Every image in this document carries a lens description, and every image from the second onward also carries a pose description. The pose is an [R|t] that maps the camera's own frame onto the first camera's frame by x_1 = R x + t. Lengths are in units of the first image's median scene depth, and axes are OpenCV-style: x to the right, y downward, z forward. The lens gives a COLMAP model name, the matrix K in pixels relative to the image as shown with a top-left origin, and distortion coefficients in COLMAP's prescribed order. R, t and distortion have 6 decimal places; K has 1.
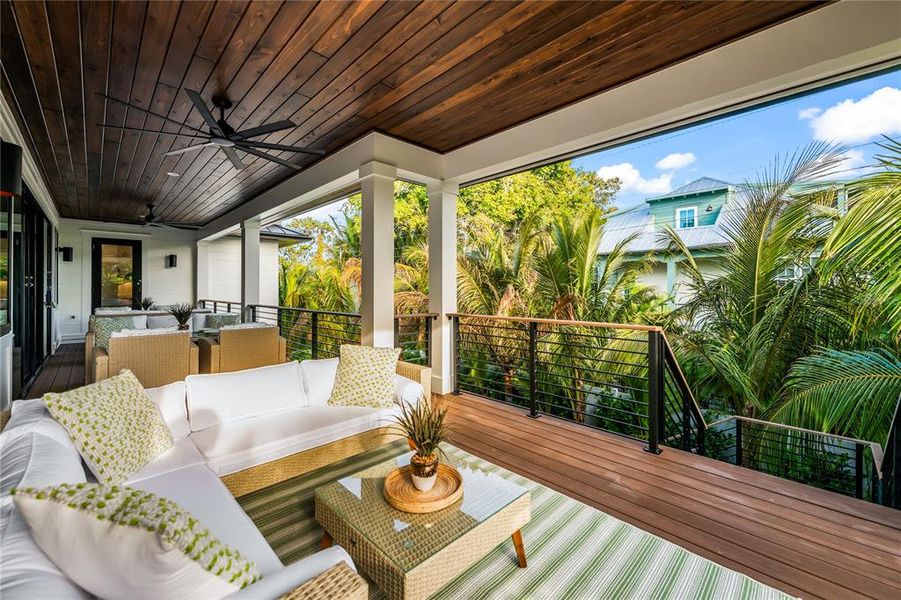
lens RADIAL K [[365.2, 0, 449.4], [0, 365.2, 290.4], [0, 0, 1]] dist [0.000459, -0.001512]
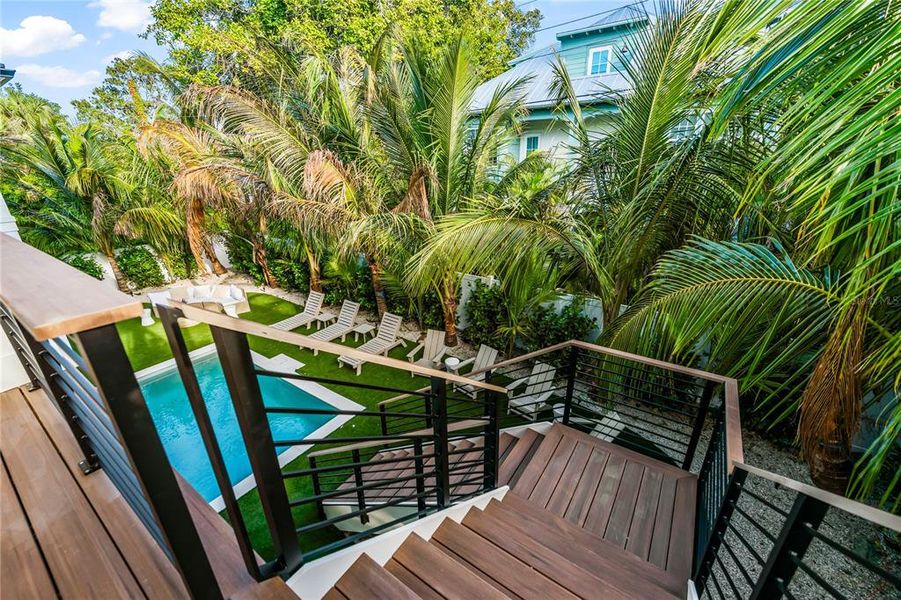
lens RADIAL K [[365.2, 0, 450.0], [0, 365.2, 304.0], [0, 0, 1]] dist [0.000459, -0.001512]
pose [[0.979112, -0.090014, 0.182312, 0.263716], [0.017441, 0.930541, 0.365773, 0.007463], [-0.202573, -0.354953, 0.912673, 0.260696]]
